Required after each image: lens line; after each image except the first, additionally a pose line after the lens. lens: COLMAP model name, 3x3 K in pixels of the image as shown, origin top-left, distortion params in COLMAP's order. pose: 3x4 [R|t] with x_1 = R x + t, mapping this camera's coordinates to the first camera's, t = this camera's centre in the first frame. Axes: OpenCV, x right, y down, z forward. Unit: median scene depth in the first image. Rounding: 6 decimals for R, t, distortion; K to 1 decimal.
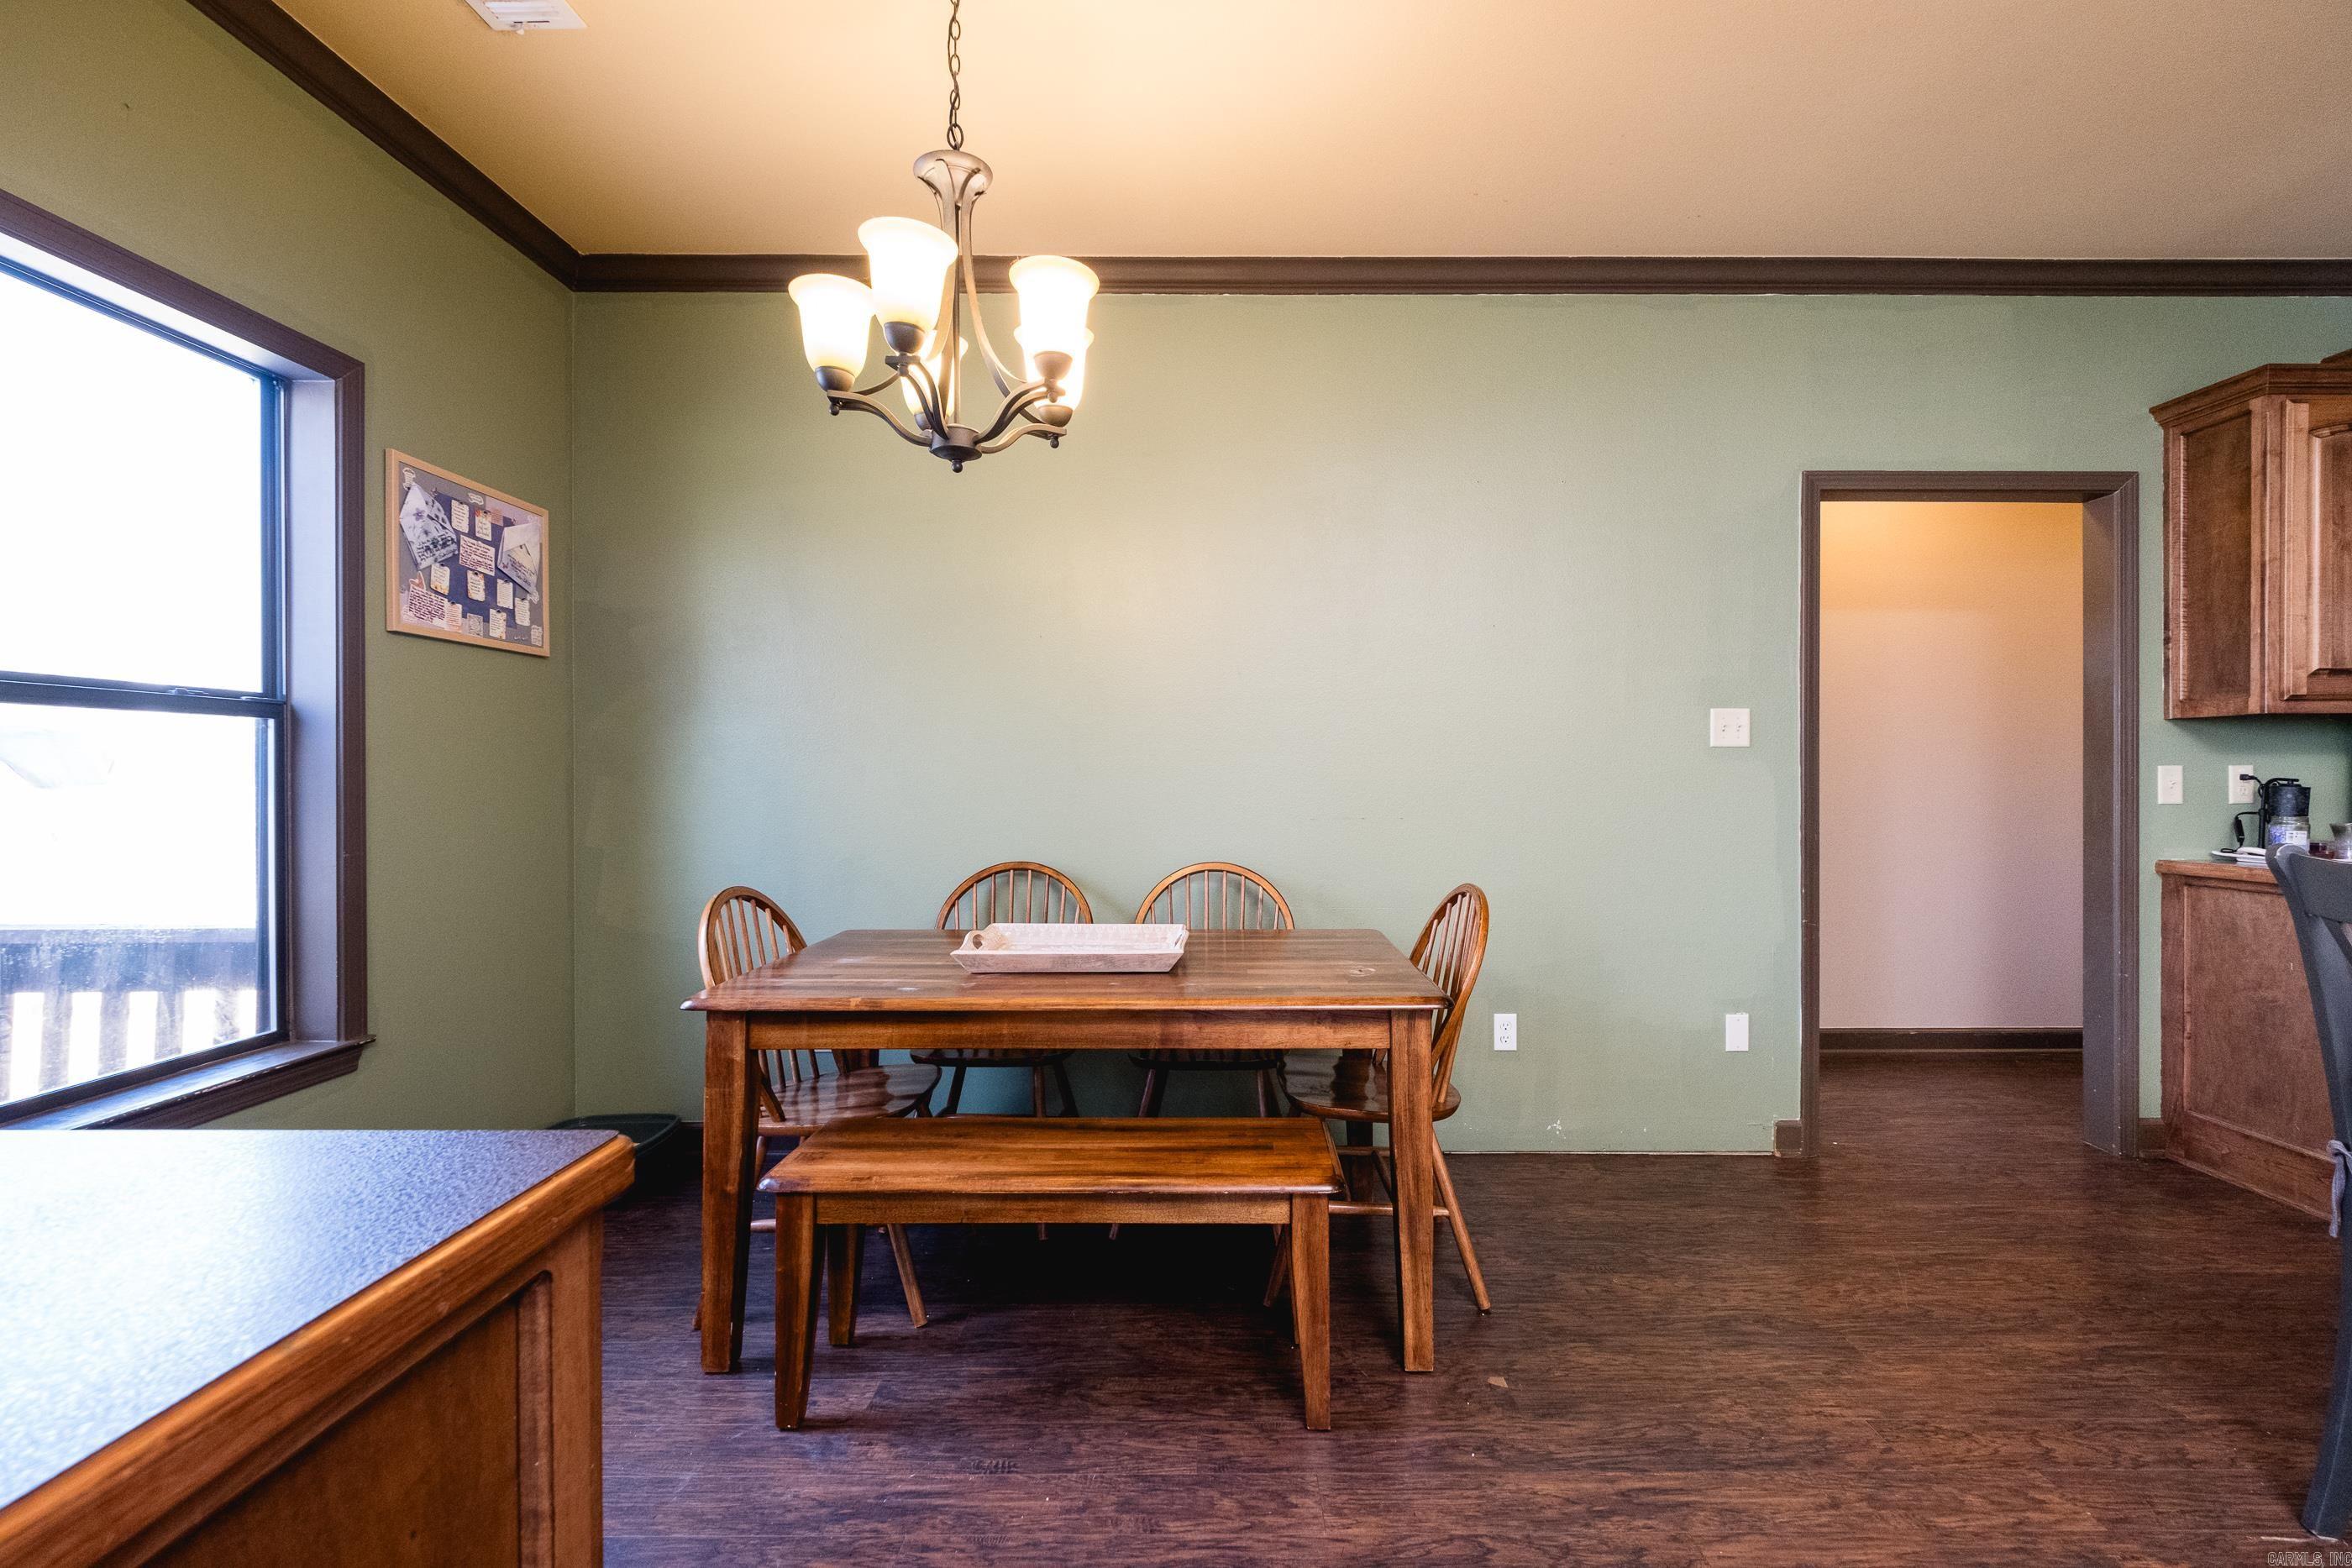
lens RADIAL K [[1027.7, 0, 1203.1], [0, 1027.7, 781.2], [0, 0, 1]] dist [0.004198, -0.002901]
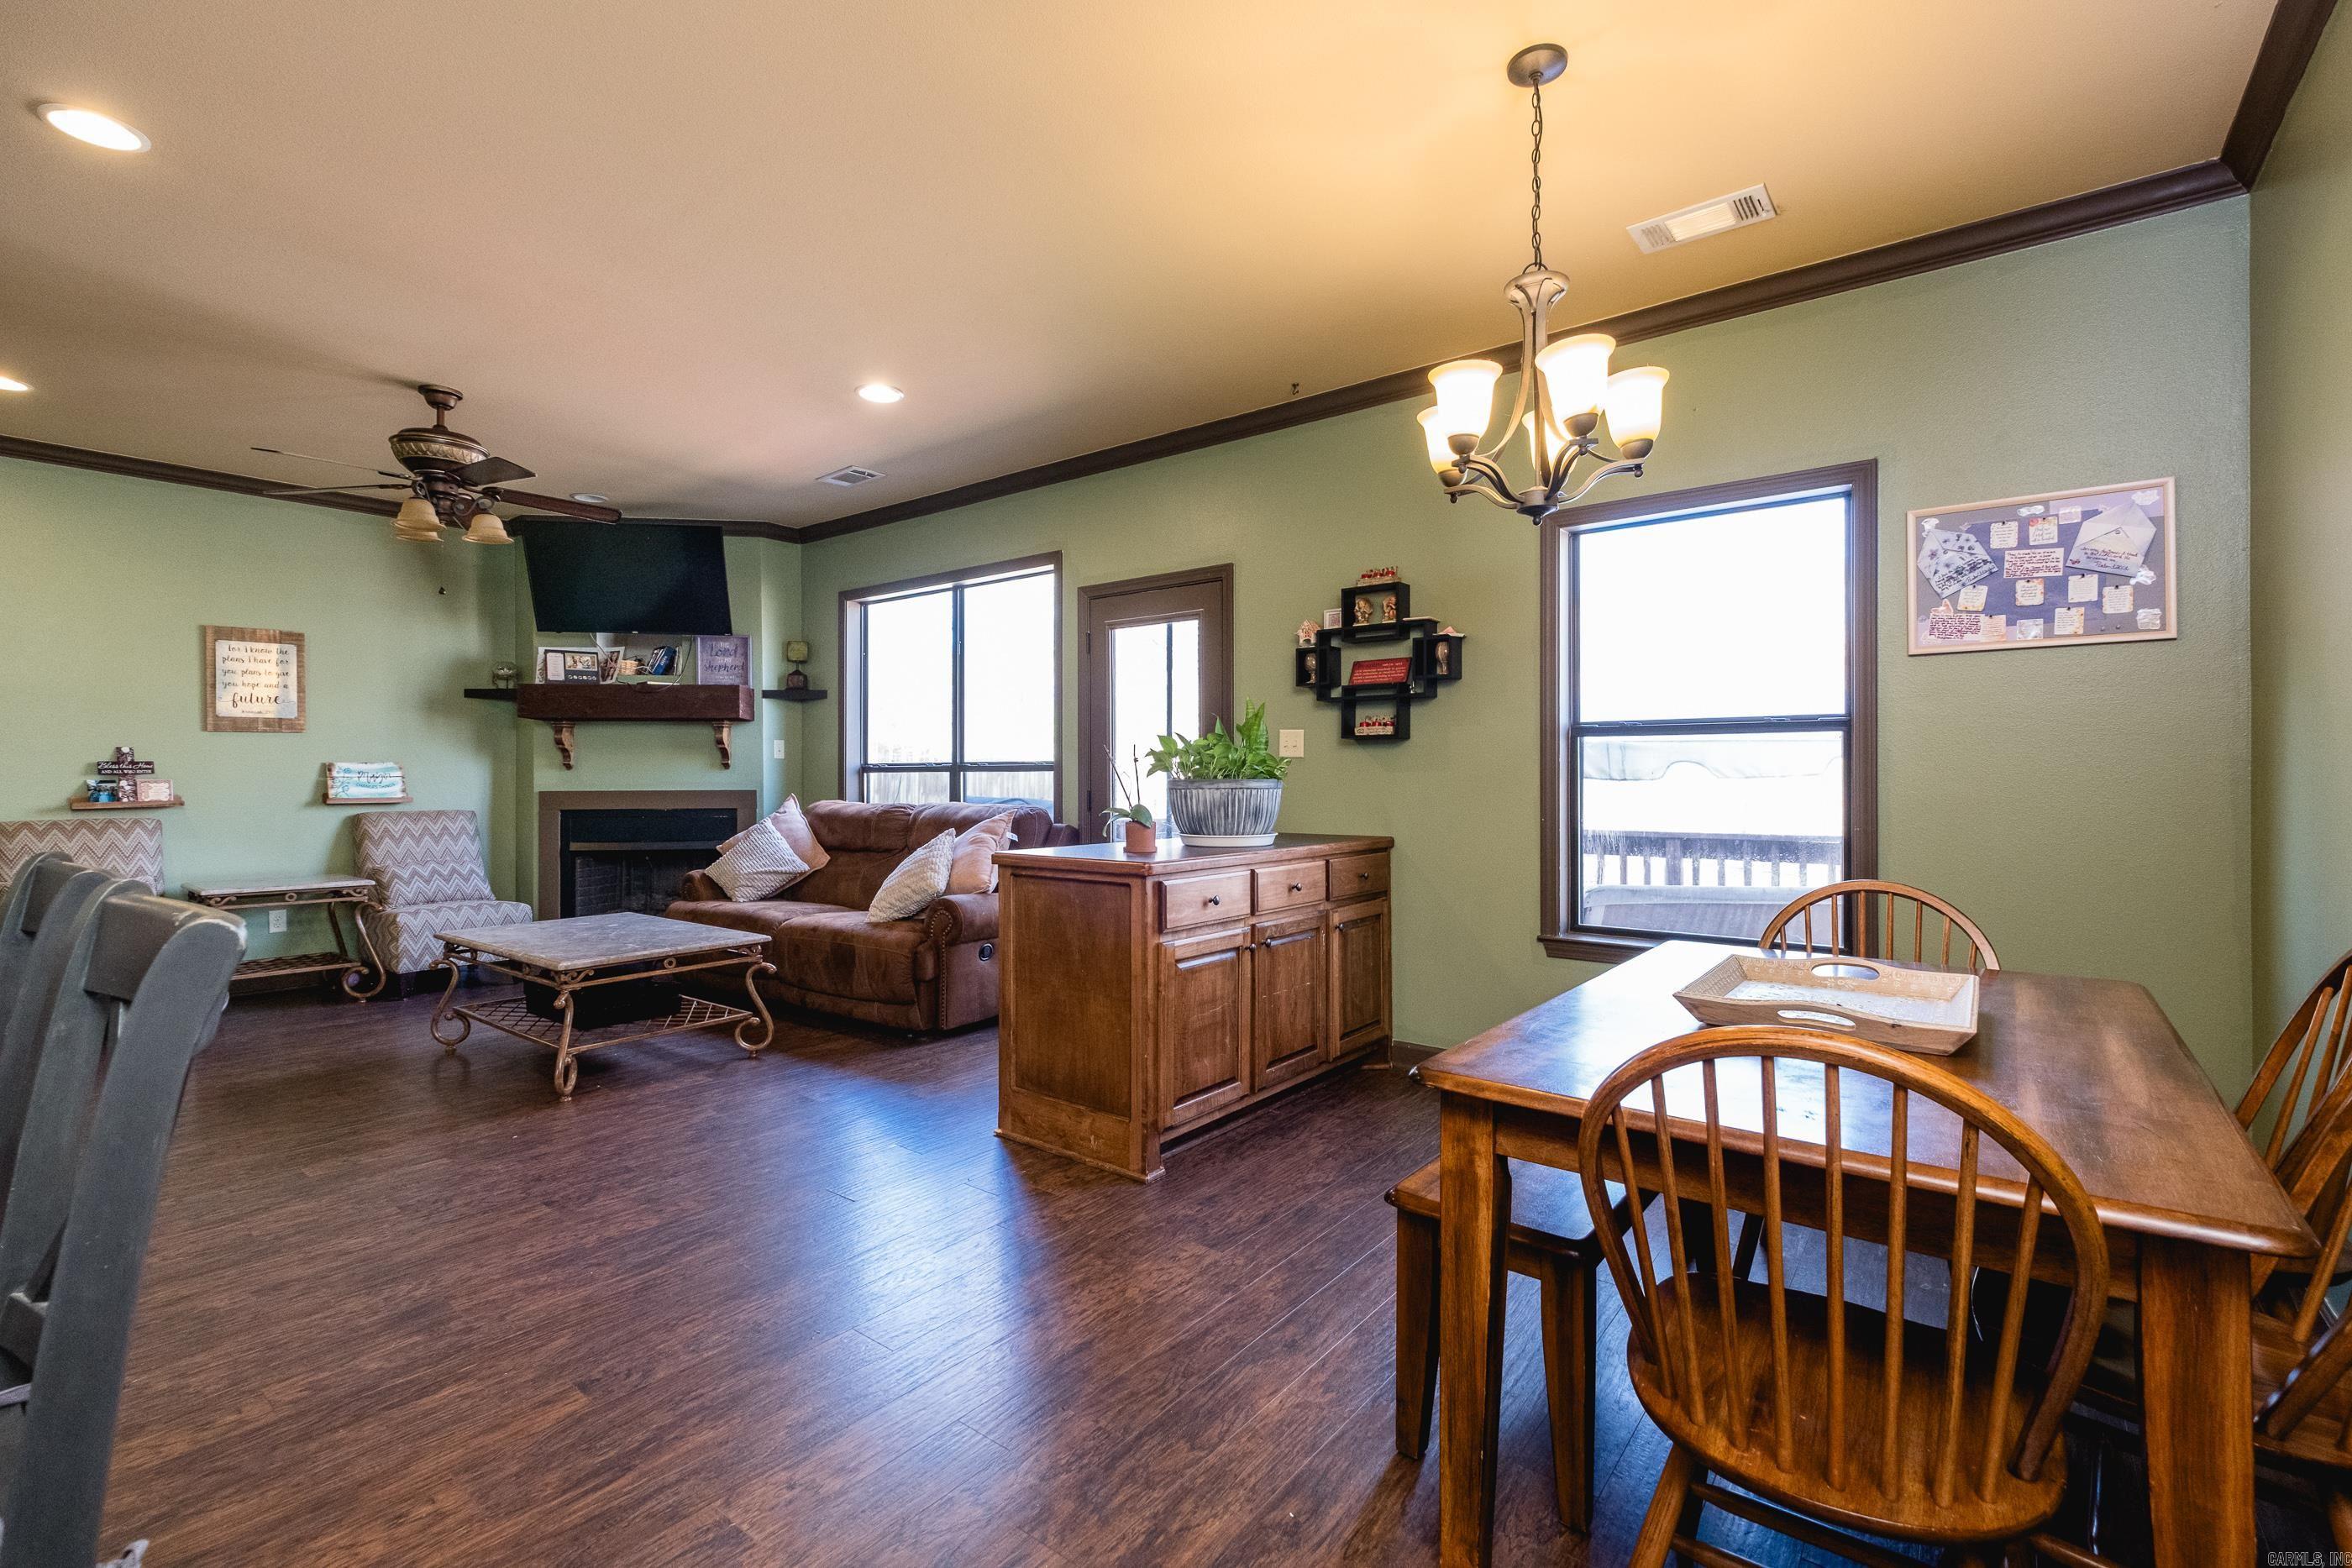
lens RADIAL K [[1043.4, 0, 1173.5], [0, 1043.4, 774.4], [0, 0, 1]] dist [0.008612, -0.001500]
pose [[-0.617537, 0.004028, -0.786532, 0.642541], [-0.006259, 0.999930, 0.010036, -0.006354], [0.786517, 0.011120, -0.617468, 0.904576]]
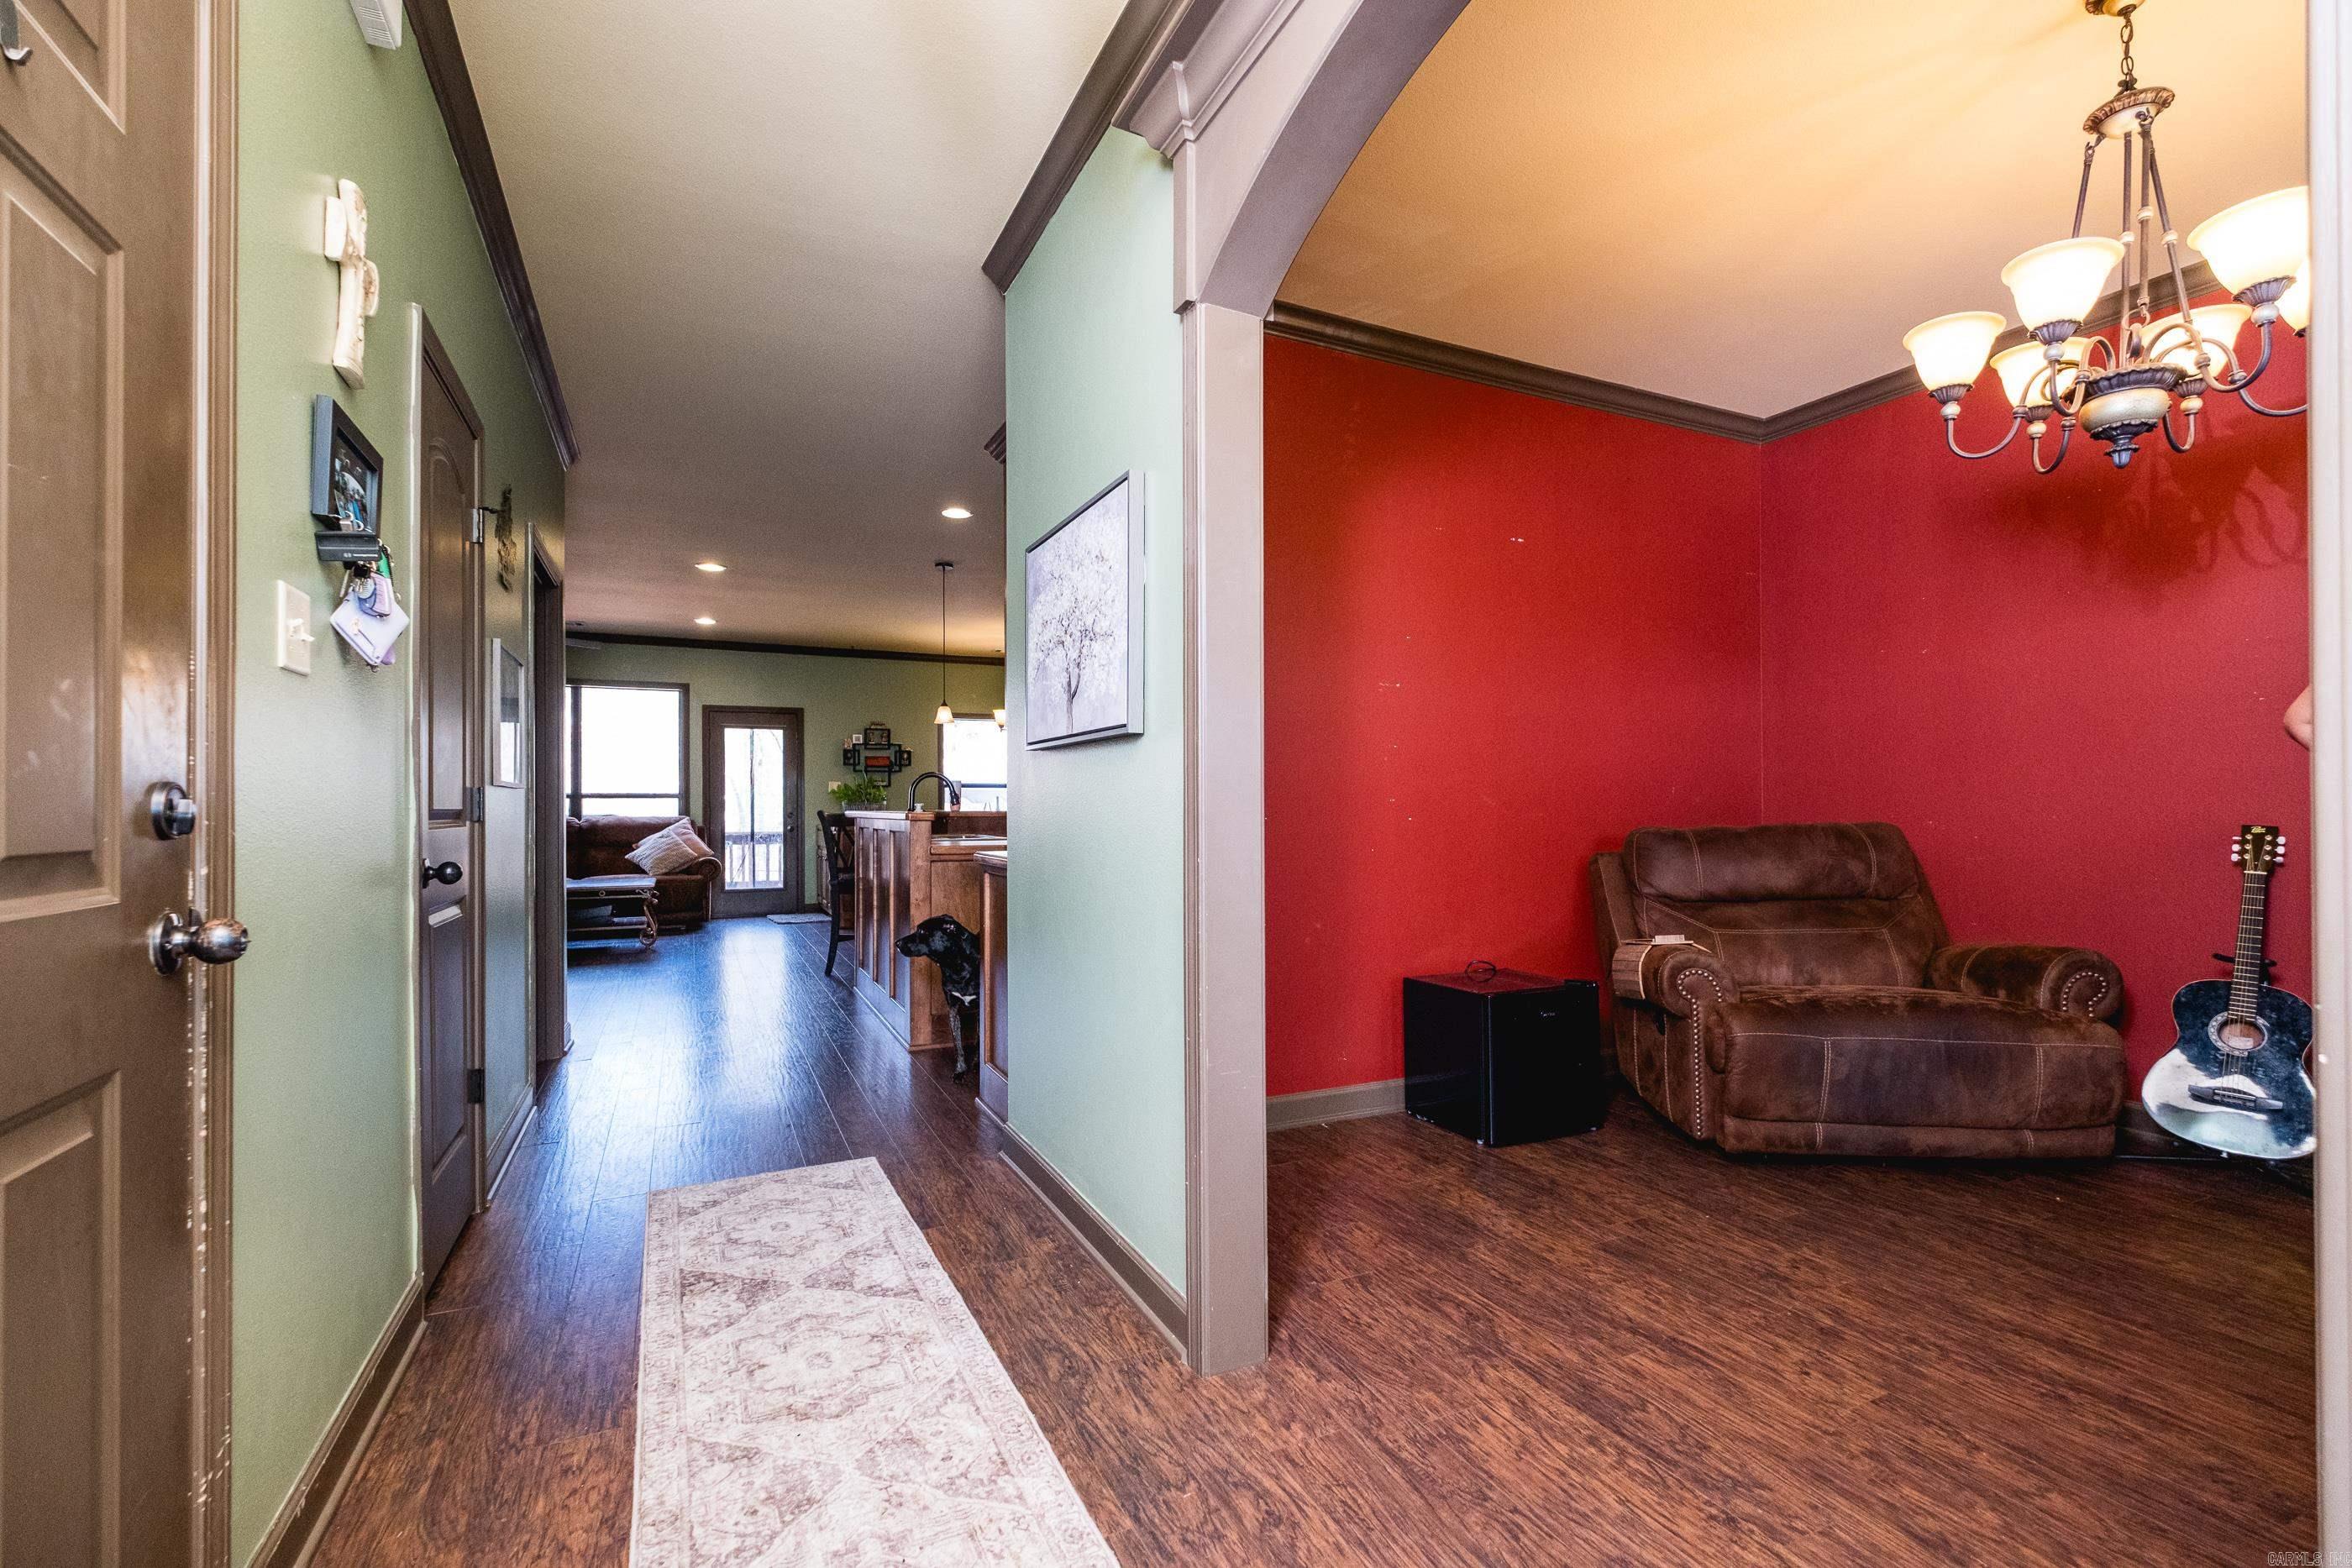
lens RADIAL K [[1027.7, 0, 1180.4], [0, 1027.7, 799.8], [0, 0, 1]] dist [0.004198, -0.002901]
pose [[0.431595, -0.012472, -0.901981, 3.173729], [-0.003626, 0.999872, -0.015560, 0.060589], [0.902060, 0.009986, 0.431494, -0.379908]]
